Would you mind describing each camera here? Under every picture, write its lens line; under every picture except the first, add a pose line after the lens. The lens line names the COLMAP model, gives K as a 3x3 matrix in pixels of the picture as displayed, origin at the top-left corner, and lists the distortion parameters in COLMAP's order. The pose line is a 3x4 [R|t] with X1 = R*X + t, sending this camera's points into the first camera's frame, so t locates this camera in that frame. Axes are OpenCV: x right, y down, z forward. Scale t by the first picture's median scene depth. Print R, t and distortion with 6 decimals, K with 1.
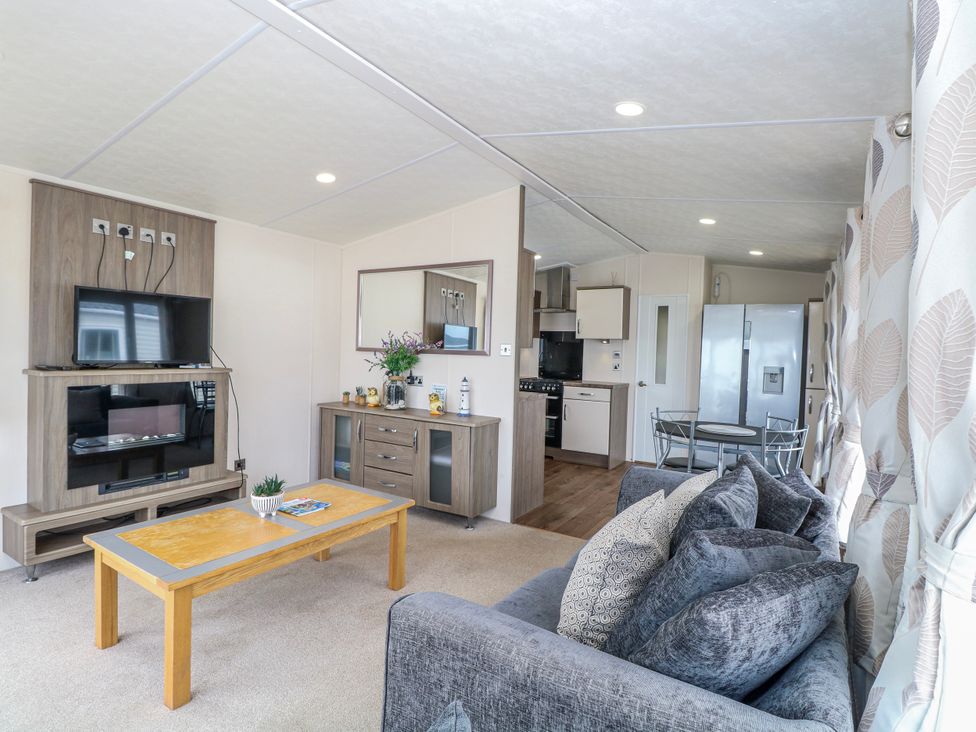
lens RADIAL K [[508.1, 0, 484.4], [0, 508.1, 358.7], [0, 0, 1]] dist [0.001480, -0.014700]
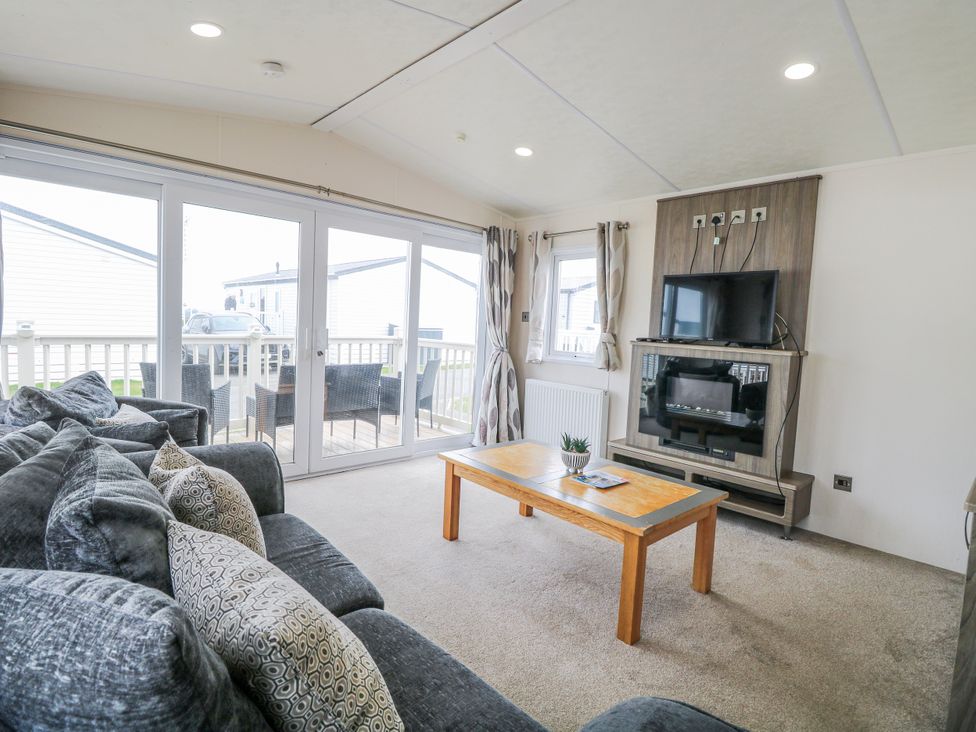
lens RADIAL K [[508.1, 0, 484.4], [0, 508.1, 358.7], [0, 0, 1]] dist [0.001480, -0.014700]
pose [[-0.251795, 0.029071, -0.967344, 0.423199], [-0.066270, 0.996685, 0.047203, 0.025031], [0.965509, 0.075991, -0.249034, 0.711874]]
